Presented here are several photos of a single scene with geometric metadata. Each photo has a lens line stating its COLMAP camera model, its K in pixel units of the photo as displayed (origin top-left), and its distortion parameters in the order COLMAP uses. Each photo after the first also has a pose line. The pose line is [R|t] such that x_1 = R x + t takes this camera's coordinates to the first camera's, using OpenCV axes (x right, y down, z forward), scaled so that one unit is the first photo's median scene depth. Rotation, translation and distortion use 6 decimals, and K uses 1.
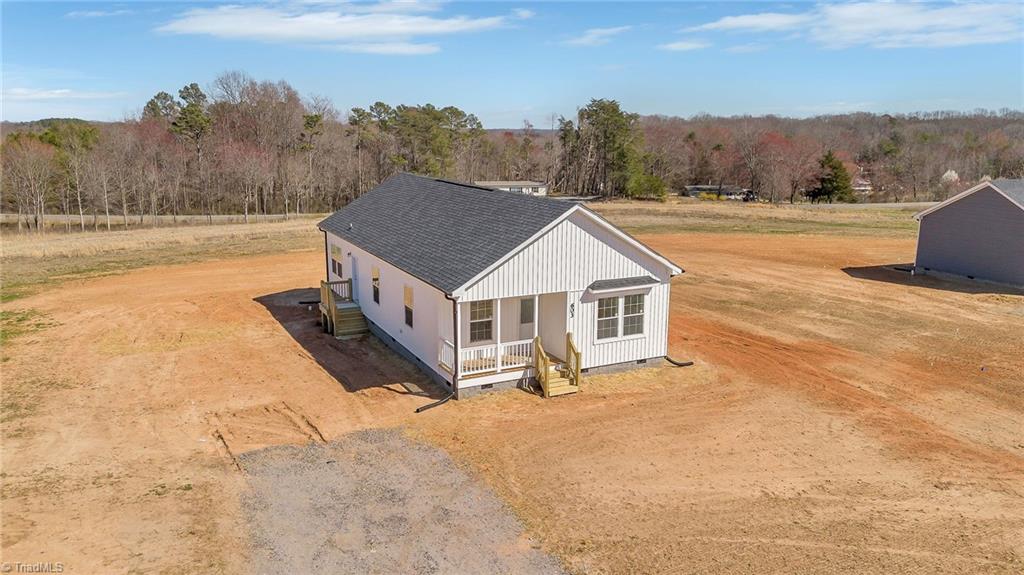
lens RADIAL K [[742.5, 0, 512.0], [0, 742.5, 287.5], [0, 0, 1]] dist [0.071082, -0.067973]
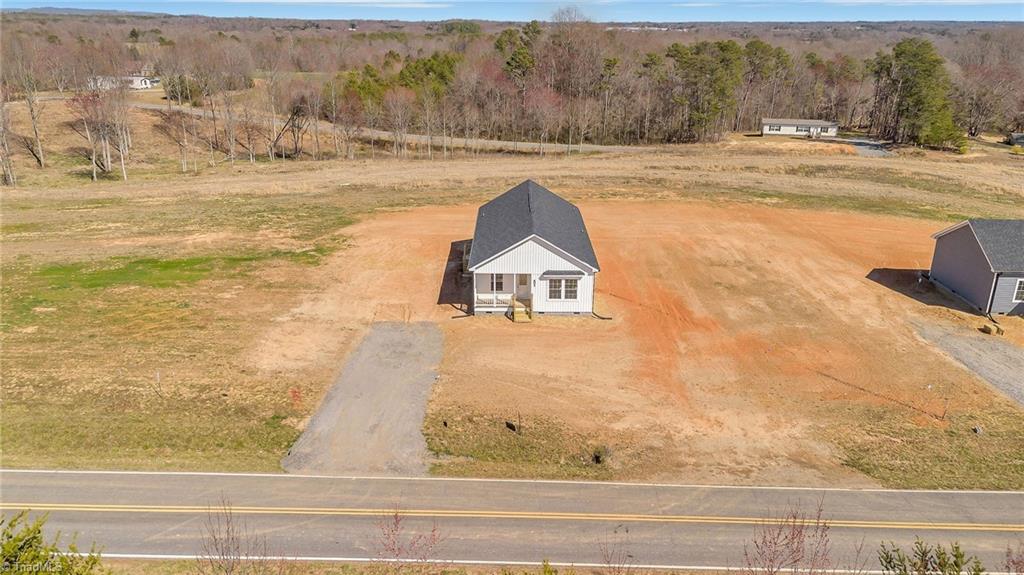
lens RADIAL K [[742.5, 0, 512.0], [0, 742.5, 287.5], [0, 0, 1]] dist [0.071082, -0.067973]
pose [[0.889701, 0.154080, -0.429757, 0.873220], [-0.096337, 0.983493, 0.153169, -0.254723], [0.446263, -0.094873, 0.889858, -0.817986]]
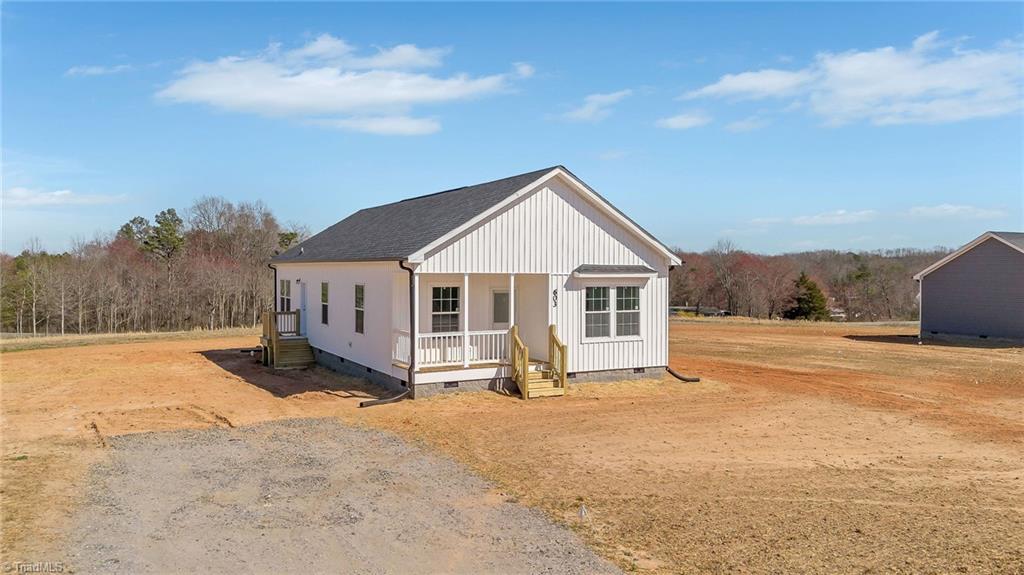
lens RADIAL K [[742.5, 0, 512.0], [0, 742.5, 287.5], [0, 0, 1]] dist [0.071082, -0.067973]
pose [[0.999553, -0.002848, 0.029754, 0.007786], [0.008334, 0.982526, -0.185939, 0.167113], [-0.028705, 0.186104, 0.982111, 0.174966]]
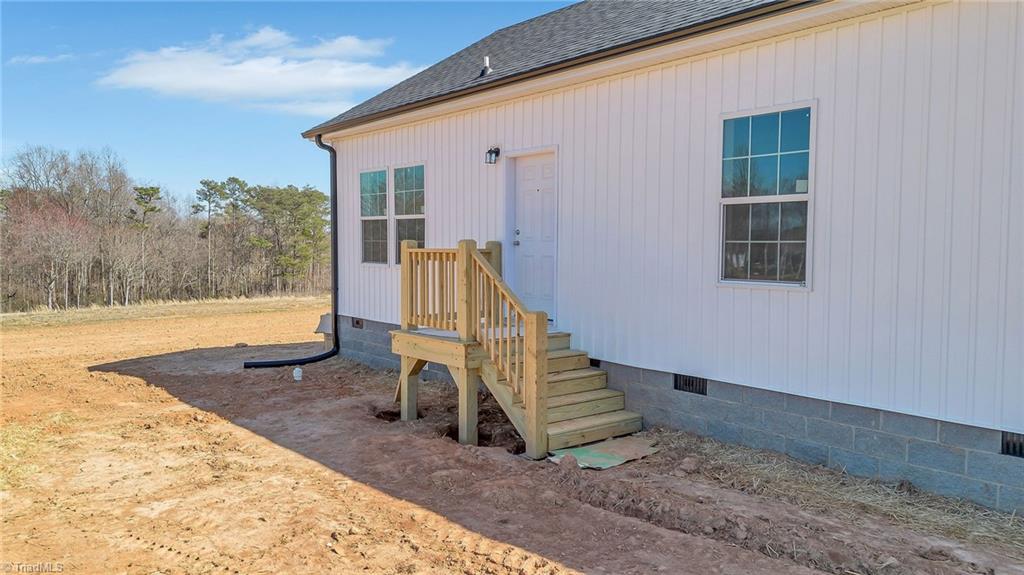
lens RADIAL K [[742.5, 0, 512.0], [0, 742.5, 287.5], [0, 0, 1]] dist [0.071082, -0.067973]
pose [[0.976946, -0.016483, 0.212851, -0.354482], [0.048308, 0.988223, -0.145199, 0.059660], [-0.207951, 0.152134, 0.966236, 0.962202]]
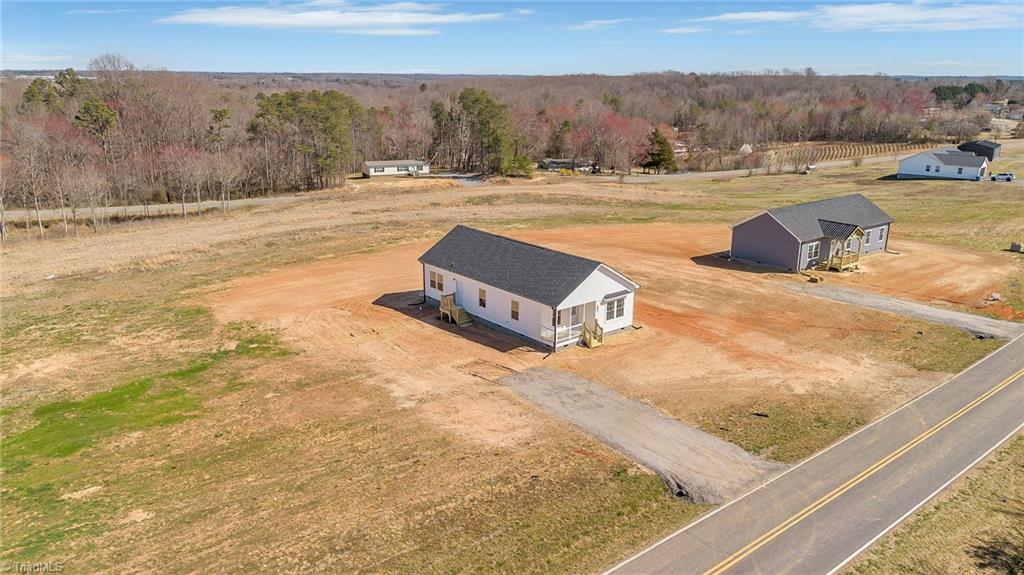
lens RADIAL K [[742.5, 0, 512.0], [0, 742.5, 287.5], [0, 0, 1]] dist [0.071082, -0.067973]
pose [[0.974286, -0.060841, 0.216946, -0.621353], [0.045390, 0.996111, 0.075510, -0.203787], [-0.220696, -0.063721, 0.973259, -1.059222]]
